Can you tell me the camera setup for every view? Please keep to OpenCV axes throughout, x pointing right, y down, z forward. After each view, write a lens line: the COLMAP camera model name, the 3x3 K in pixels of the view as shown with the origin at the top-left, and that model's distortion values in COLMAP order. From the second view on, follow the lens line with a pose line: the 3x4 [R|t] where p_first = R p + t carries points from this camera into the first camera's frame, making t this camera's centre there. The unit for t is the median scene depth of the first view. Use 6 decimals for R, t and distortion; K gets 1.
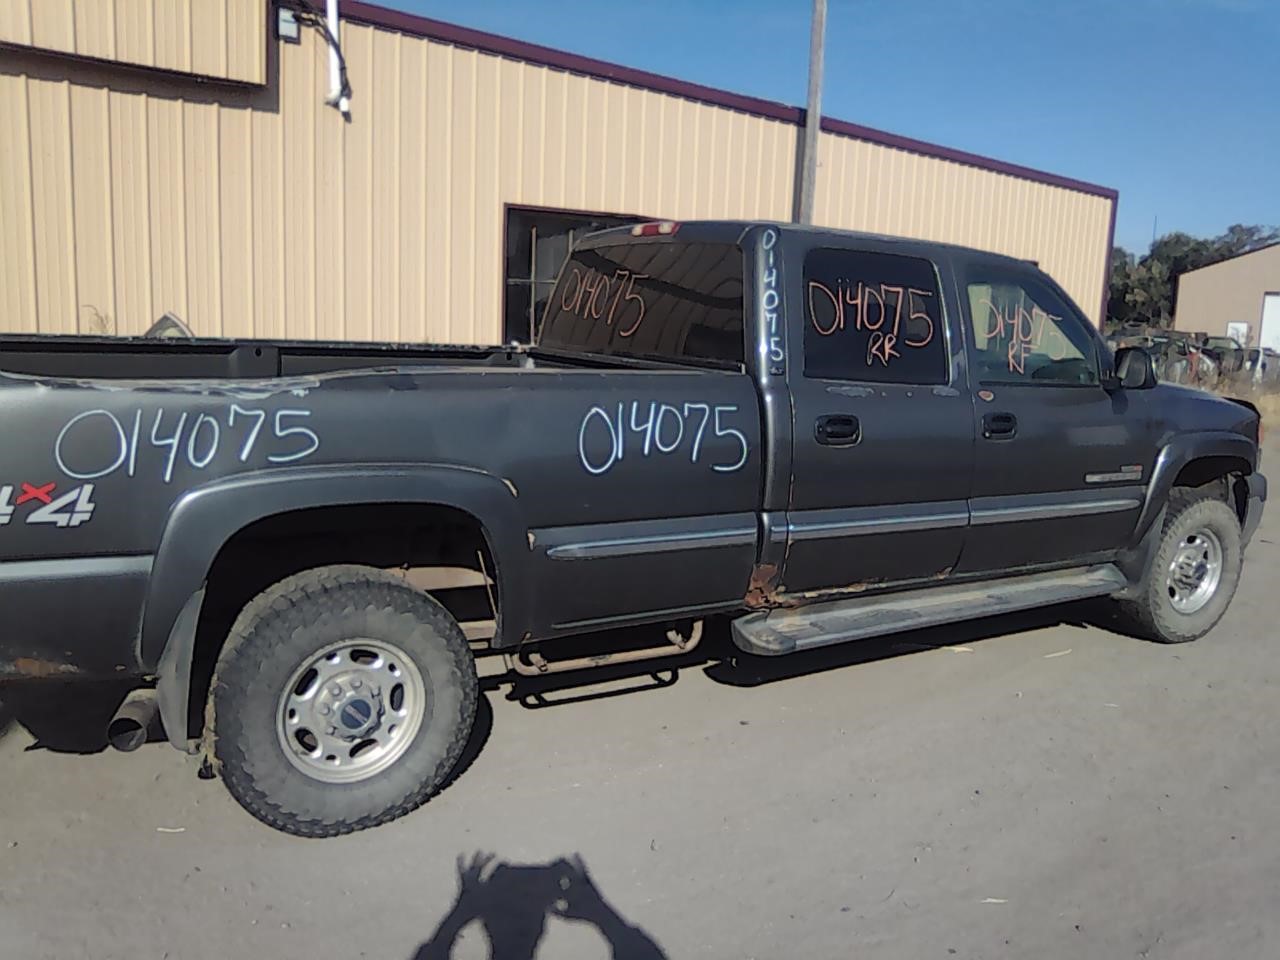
lens RADIAL K [[1041.3, 0, 640.0], [0, 1041.3, 480.0], [0, 0, 1]] dist [0.000692, 0.001662]
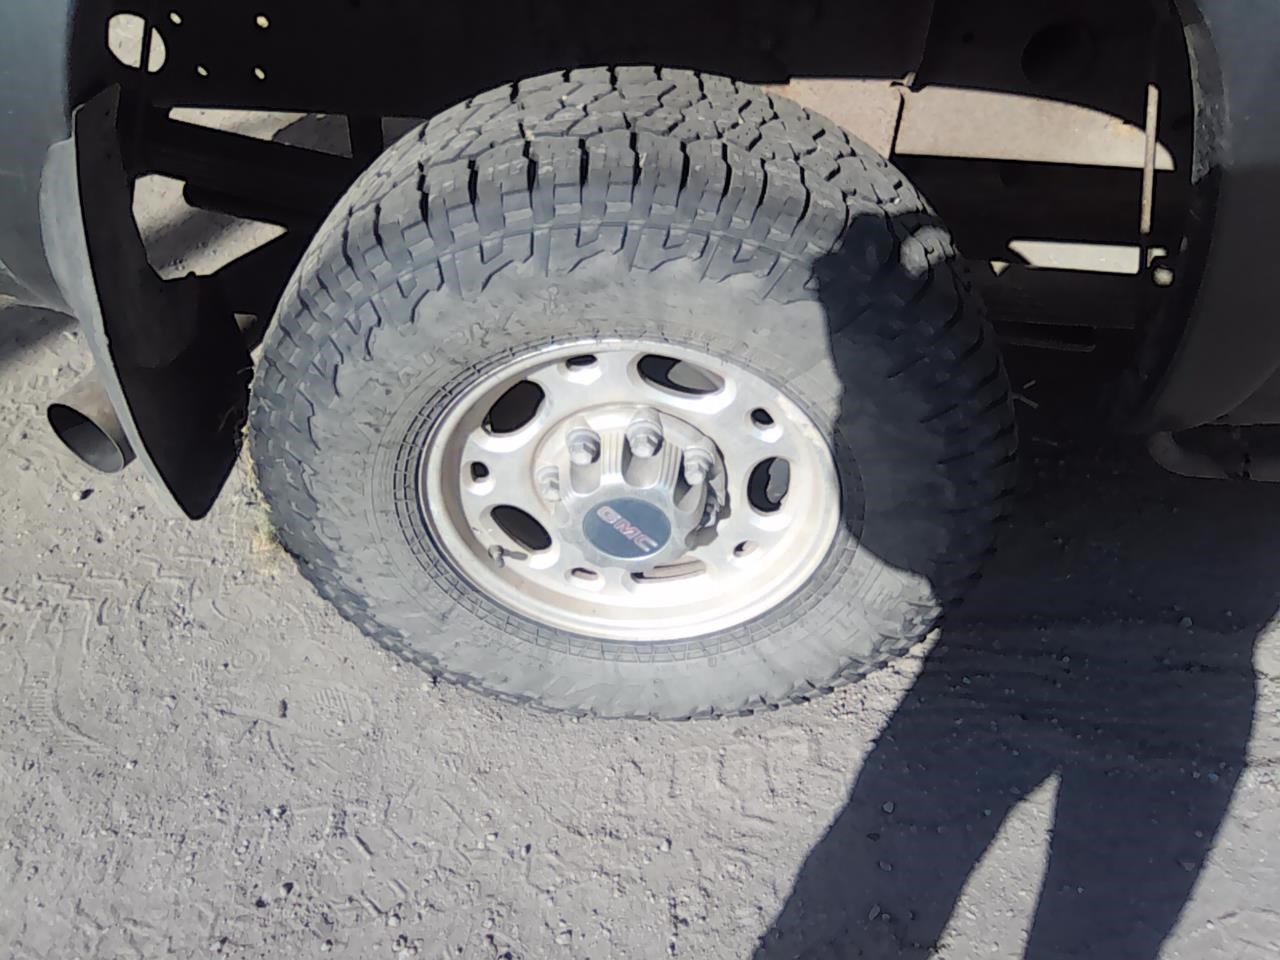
lens RADIAL K [[1041.3, 0, 640.0], [0, 1041.3, 480.0], [0, 0, 1]] dist [0.000692, 0.001662]
pose [[0.828070, 0.366312, -0.424399, -0.123592], [-0.086407, 0.831359, 0.548978, 0.016030], [0.553925, -0.417921, 0.720075, 0.747746]]
